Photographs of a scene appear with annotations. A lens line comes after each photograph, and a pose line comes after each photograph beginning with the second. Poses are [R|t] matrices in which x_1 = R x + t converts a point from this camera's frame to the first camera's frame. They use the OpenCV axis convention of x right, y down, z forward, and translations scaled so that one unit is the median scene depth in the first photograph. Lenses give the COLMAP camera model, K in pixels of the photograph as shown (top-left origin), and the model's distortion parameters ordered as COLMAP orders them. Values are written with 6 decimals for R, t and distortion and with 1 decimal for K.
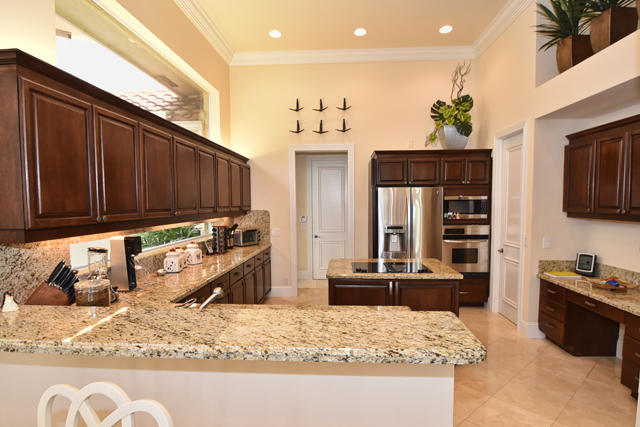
lens RADIAL K [[357.4, 0, 323.6], [0, 357.4, 225.1], [0, 0, 1]] dist [-0.009371, -0.001289]
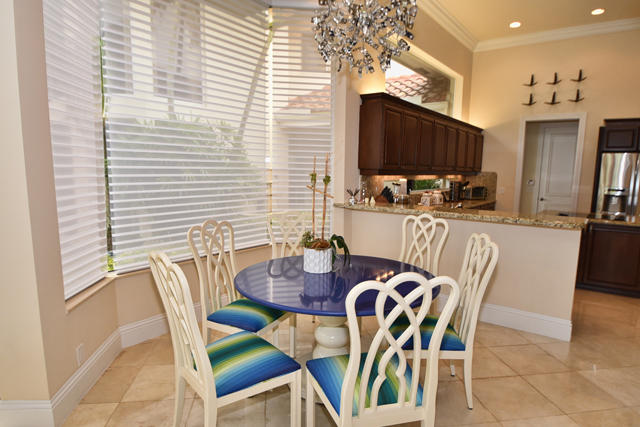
lens RADIAL K [[385.1, 0, 315.4], [0, 385.1, 226.4], [0, 0, 1]] dist [-0.037881, -0.000399]
pose [[0.821142, 0.103812, -0.561202, 0.090210], [-0.057515, 0.993364, 0.099599, 0.050513], [0.567818, -0.049507, 0.821664, -0.433807]]
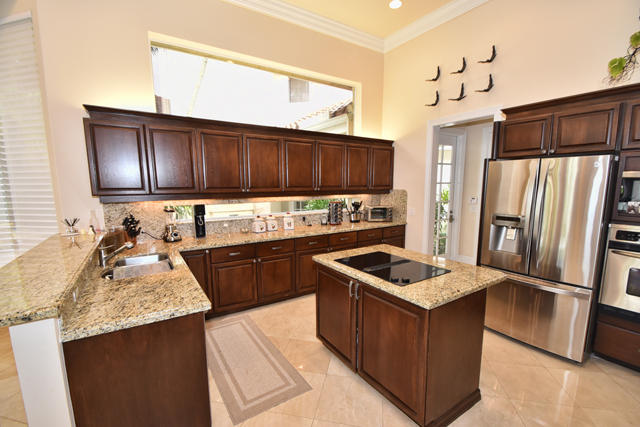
lens RADIAL K [[284.5, 0, 315.4], [0, 284.5, 225.3], [0, 0, 1]] dist [-0.003369, -0.000585]
pose [[0.578635, 0.121776, -0.806444, 0.396052], [-0.050890, 0.992254, 0.113319, -0.021424], [0.813997, -0.024530, 0.580351, 0.340527]]
